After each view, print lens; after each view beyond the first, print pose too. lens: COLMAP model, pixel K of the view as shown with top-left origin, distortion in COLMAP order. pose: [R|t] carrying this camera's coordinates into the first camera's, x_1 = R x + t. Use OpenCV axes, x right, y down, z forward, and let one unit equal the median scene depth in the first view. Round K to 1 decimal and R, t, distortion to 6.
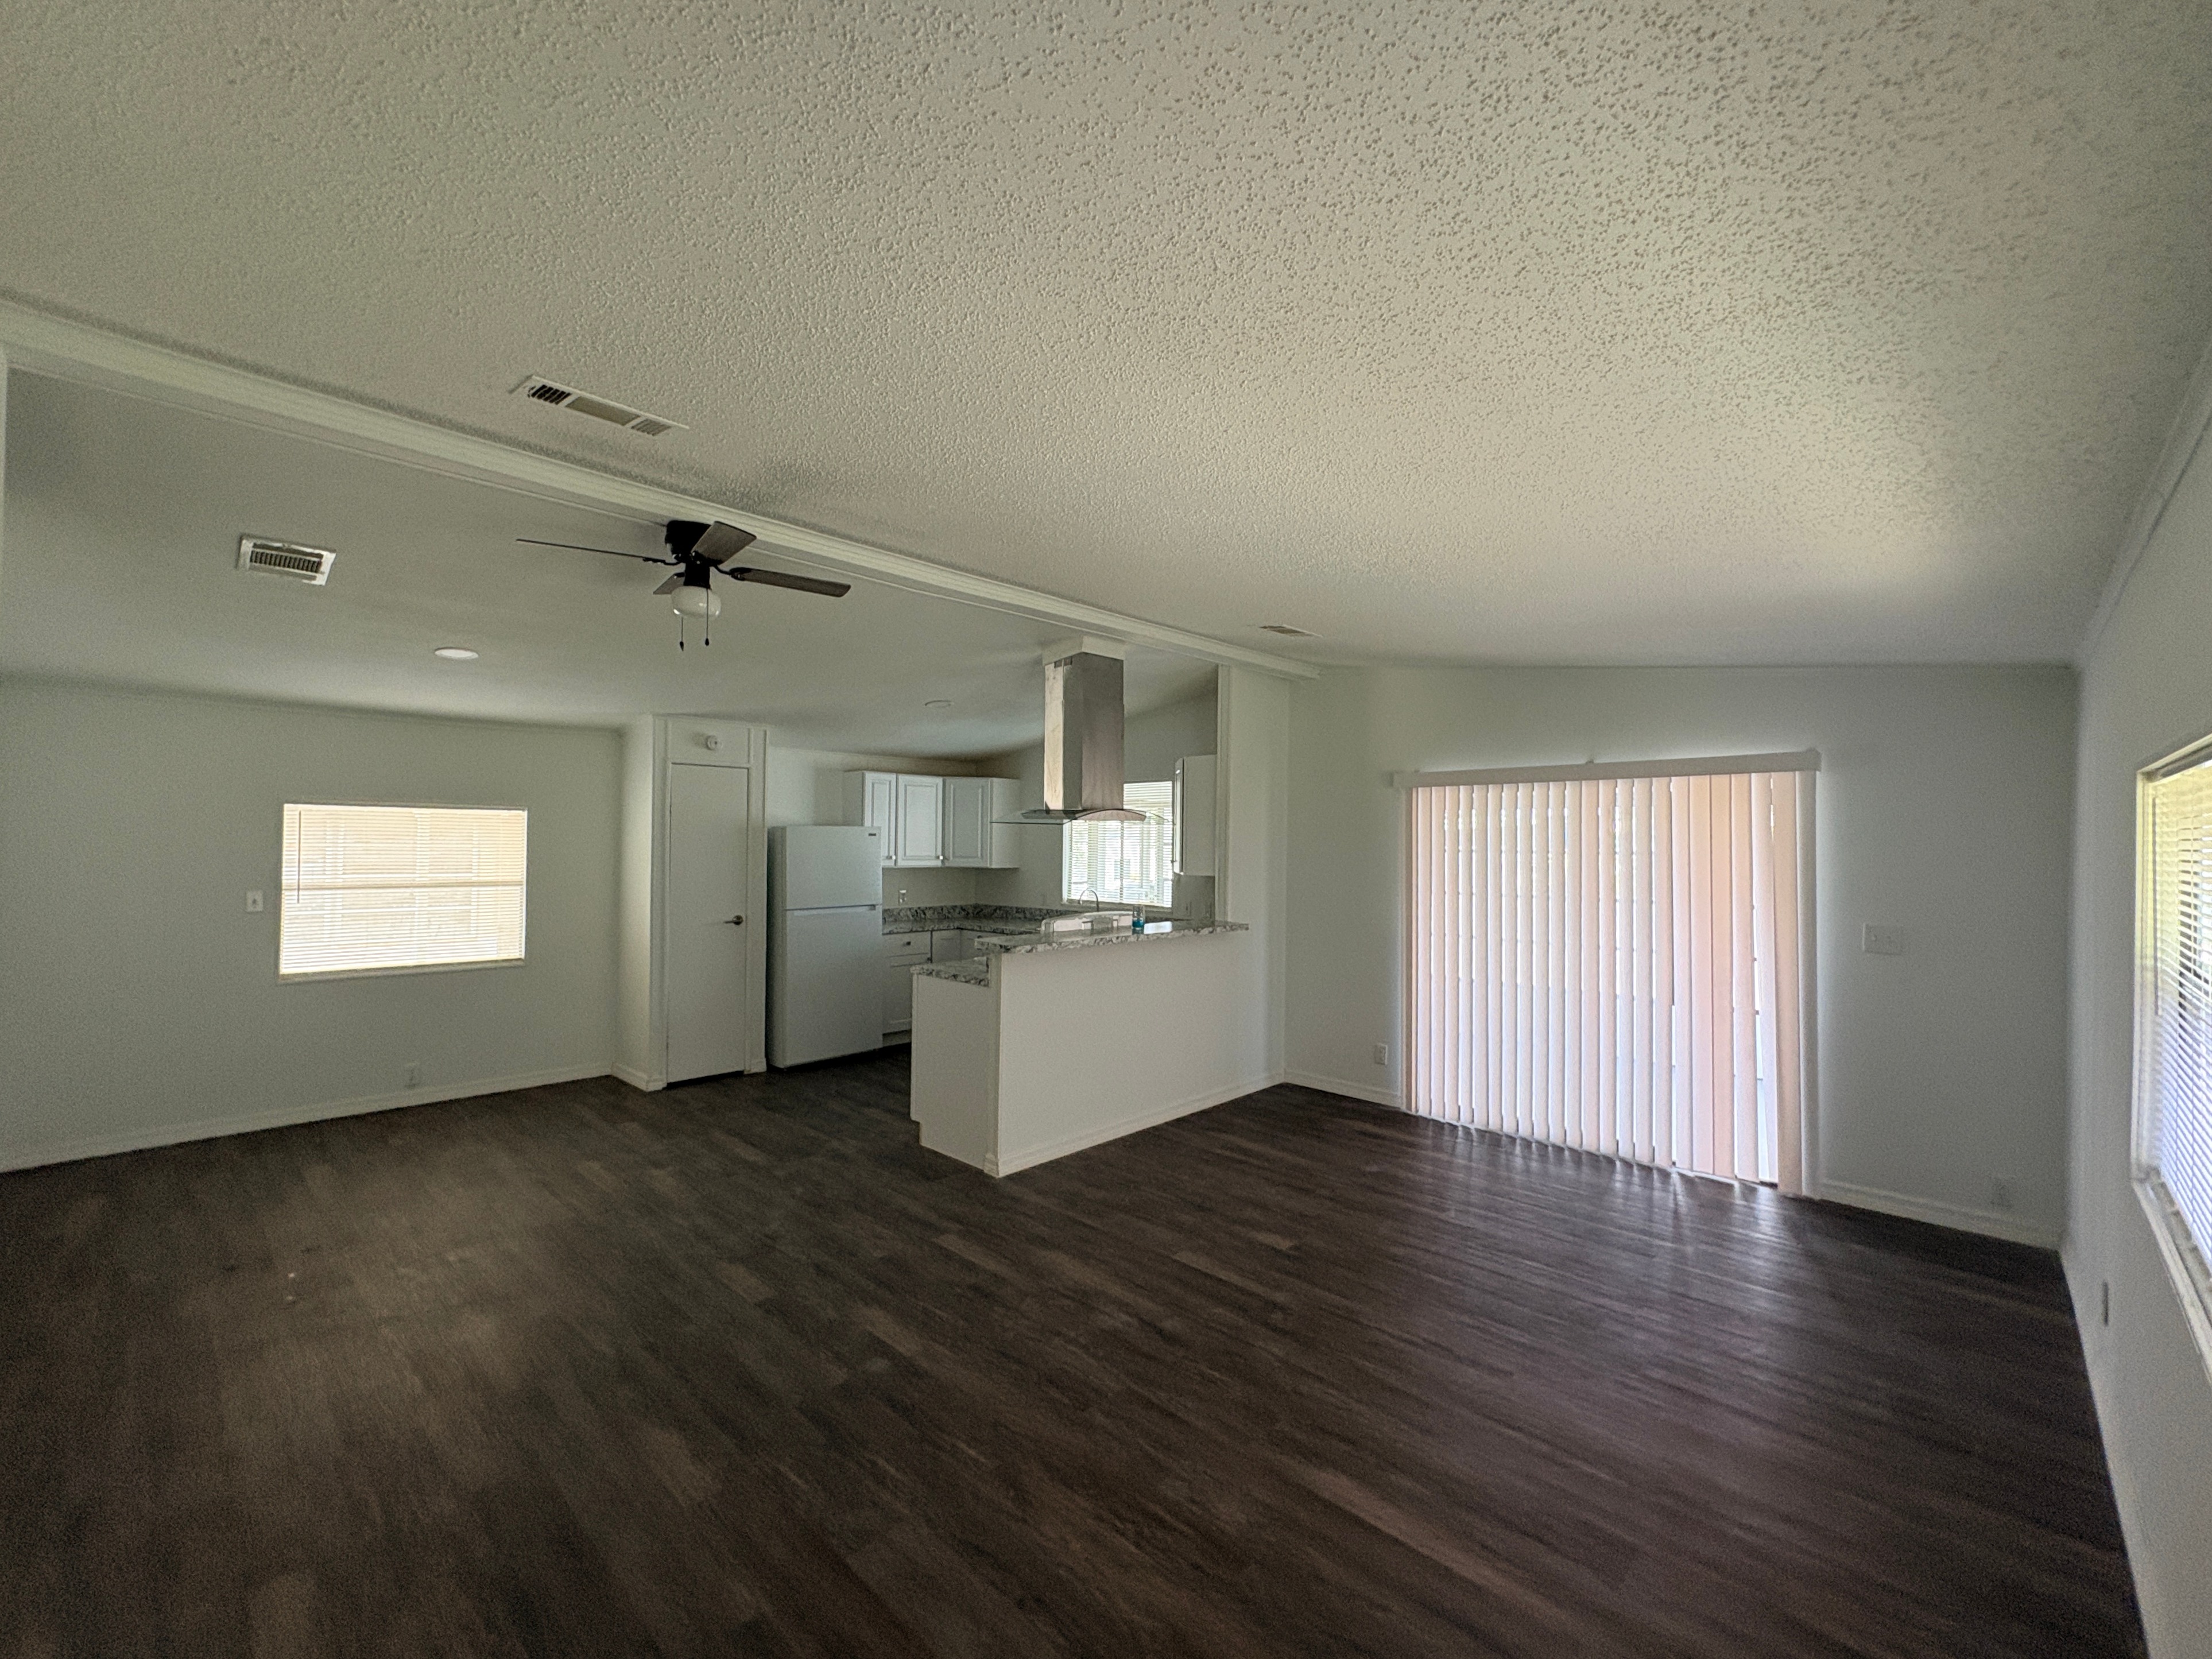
lens RADIAL K [[912.3, 0, 1106.0], [0, 912.3, 829.5], [0, 0, 1]] dist [0.000985, 0.000561]
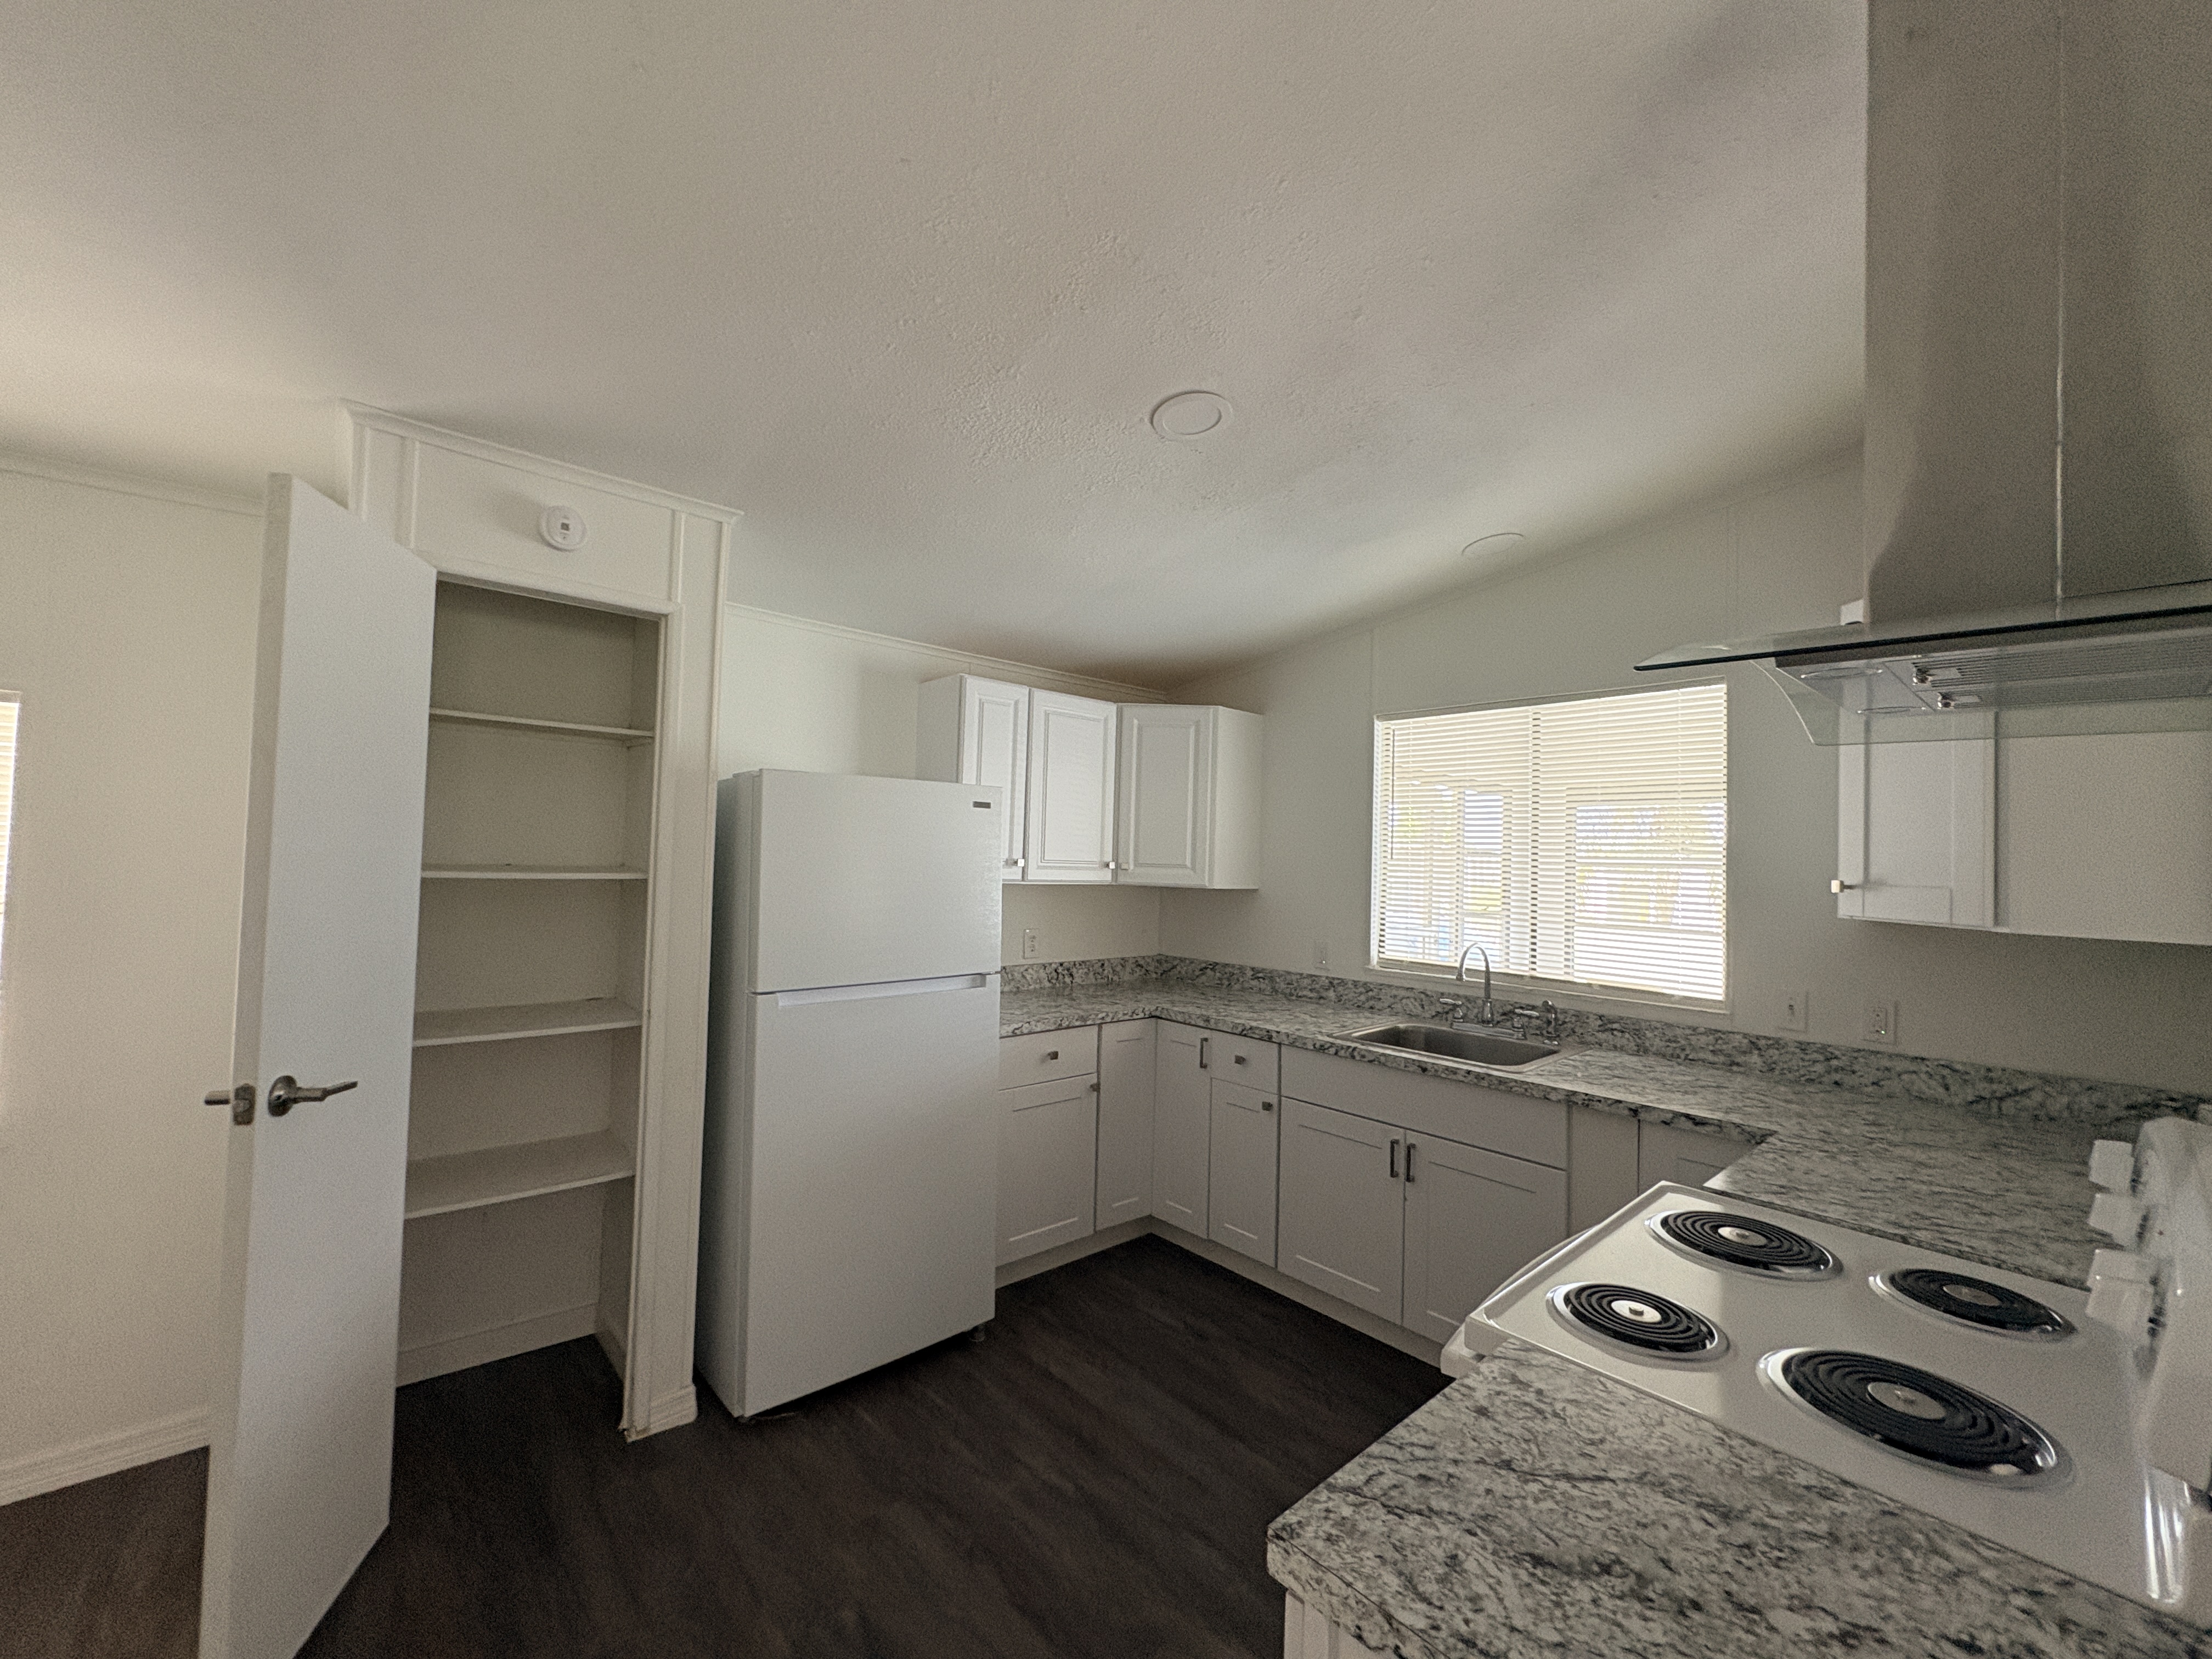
lens RADIAL K [[877.2, 0, 1103.8], [0, 877.2, 832.8], [0, 0, 1]] dist [0.000286, -0.000058]
pose [[0.995862, 0.016657, -0.089336, -0.185563], [-0.018083, 0.999721, -0.015179, 0.026498], [0.089058, 0.016731, 0.995886, 0.684633]]
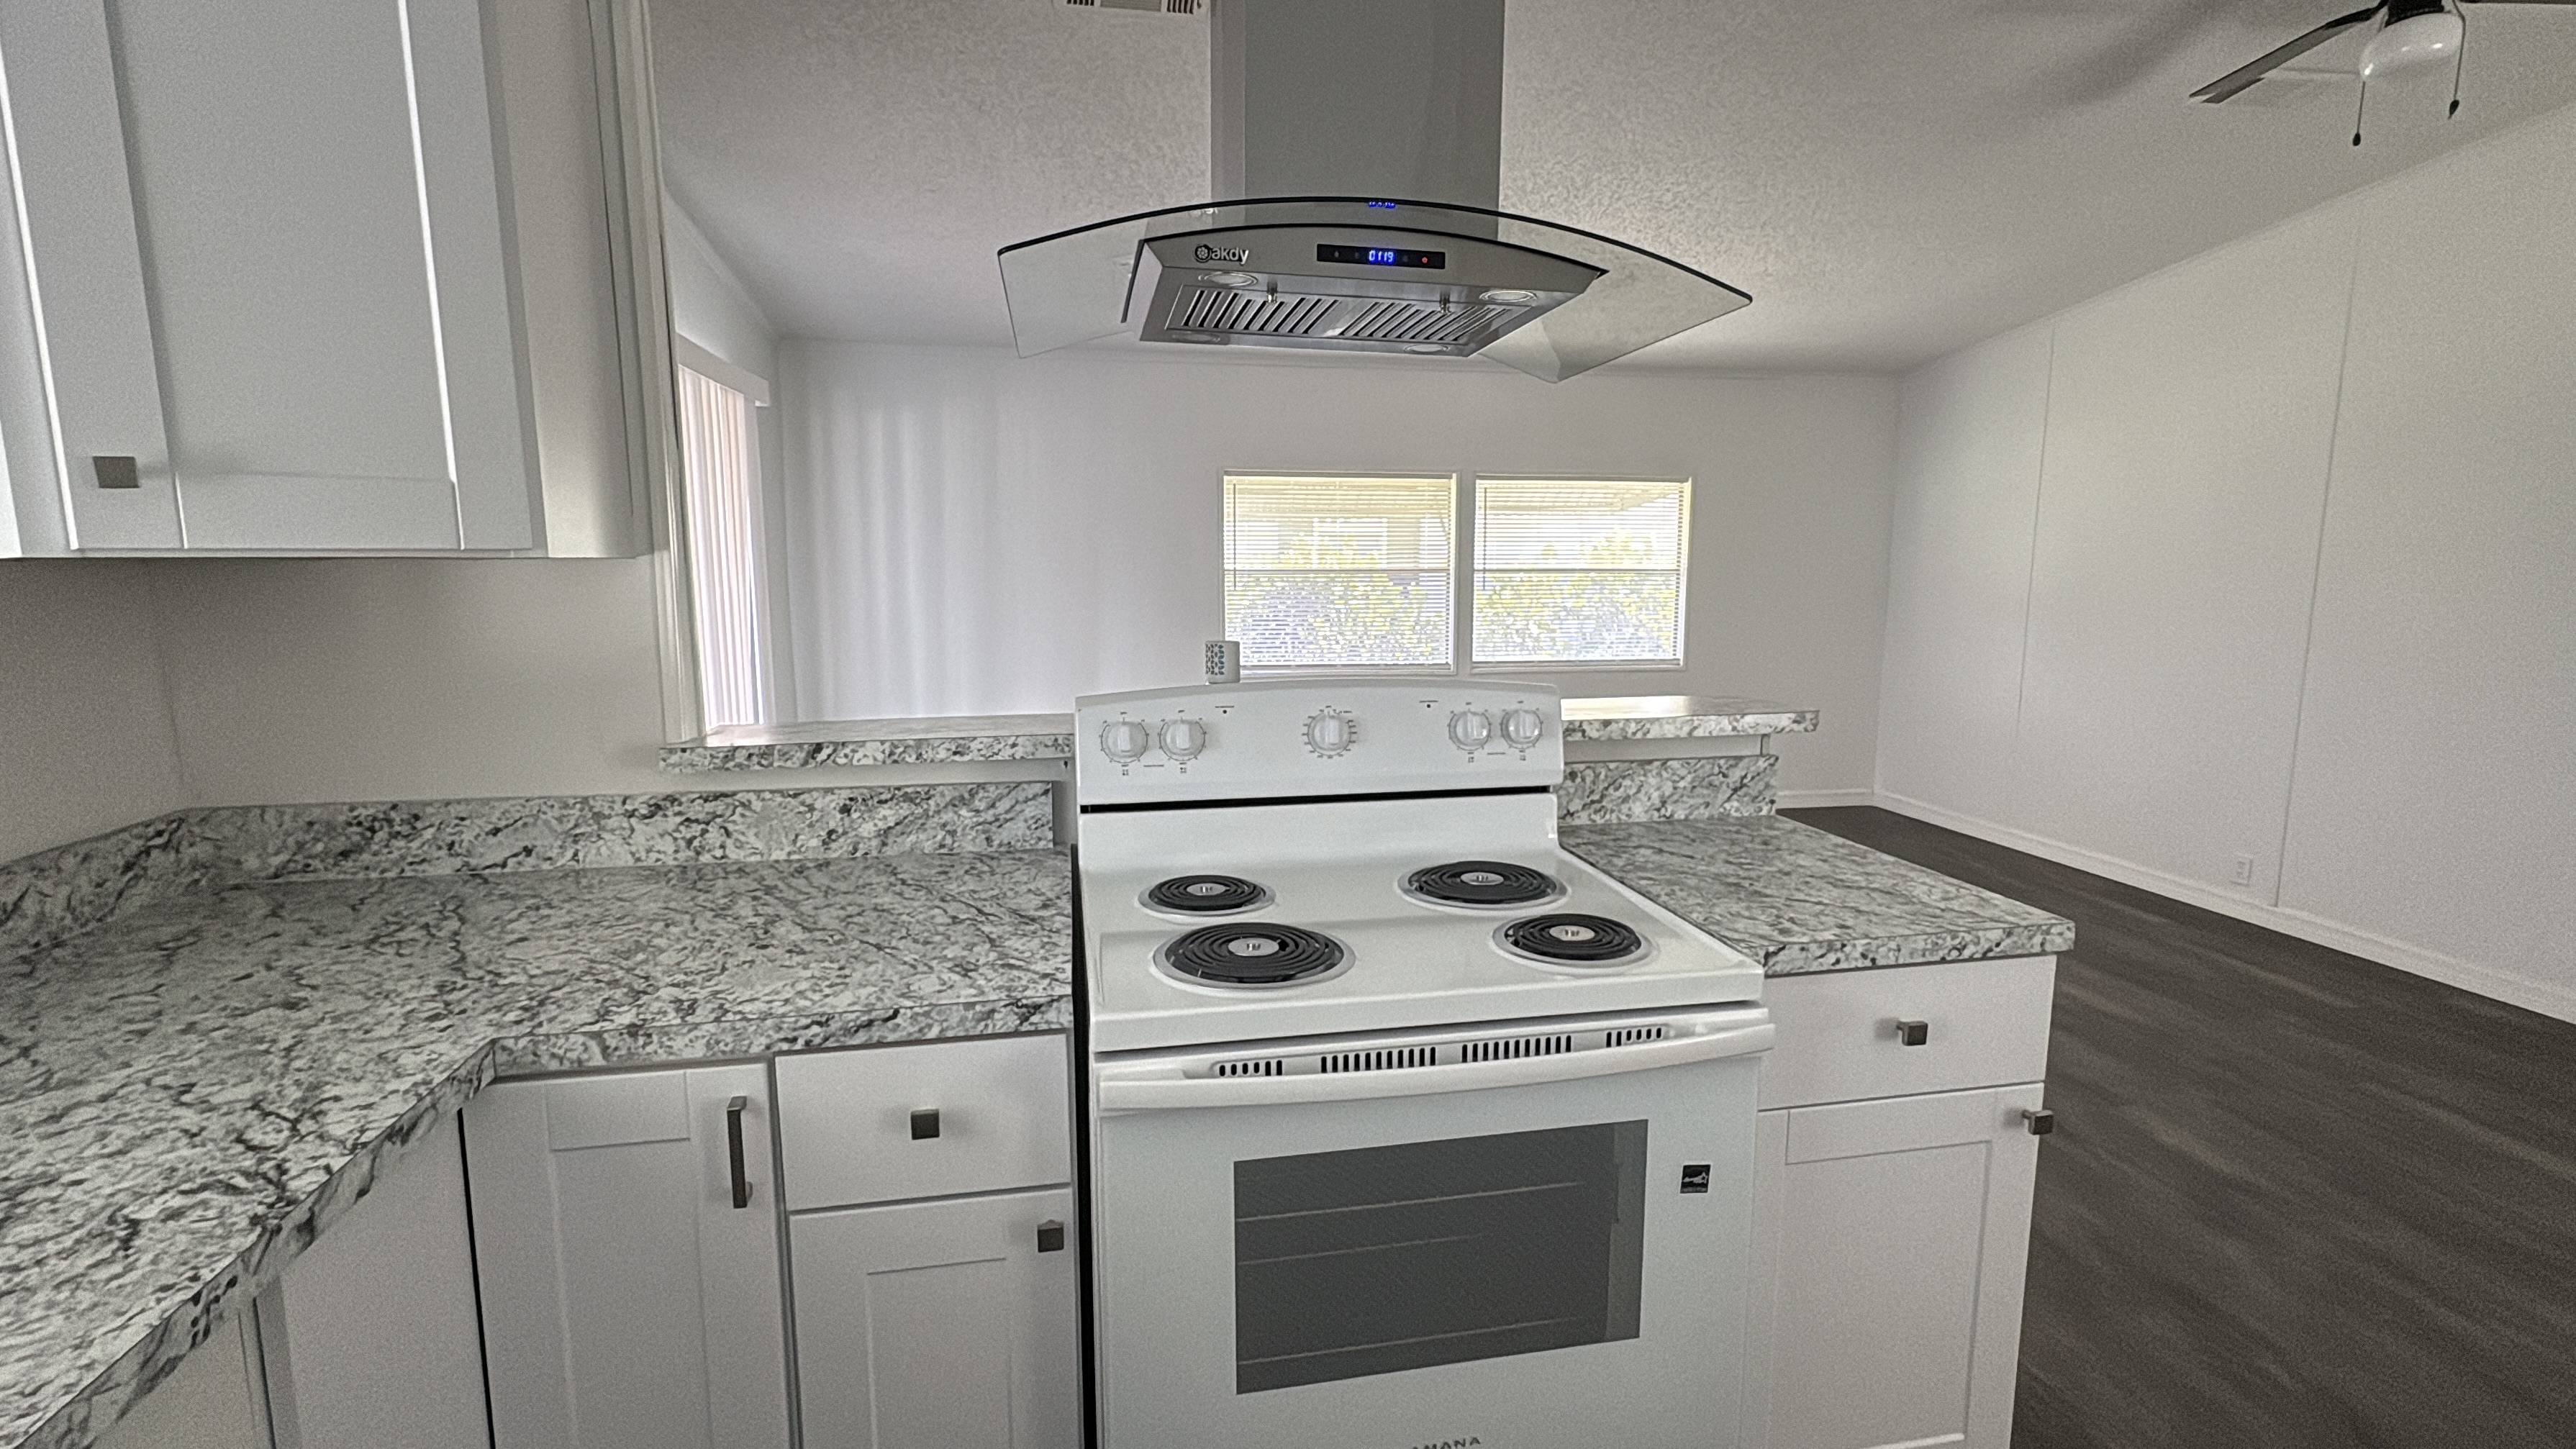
lens RADIAL K [[1171.2, 0, 1288.0], [0, 1171.2, 724.5], [0, 0, 1]] dist [0.003545, 0.000391]
pose [[-0.814252, -0.097355, 0.572290, -0.174716], [-0.019393, 0.989849, 0.140795, 0.047138], [-0.580188, 0.103545, -0.807874, 1.104295]]
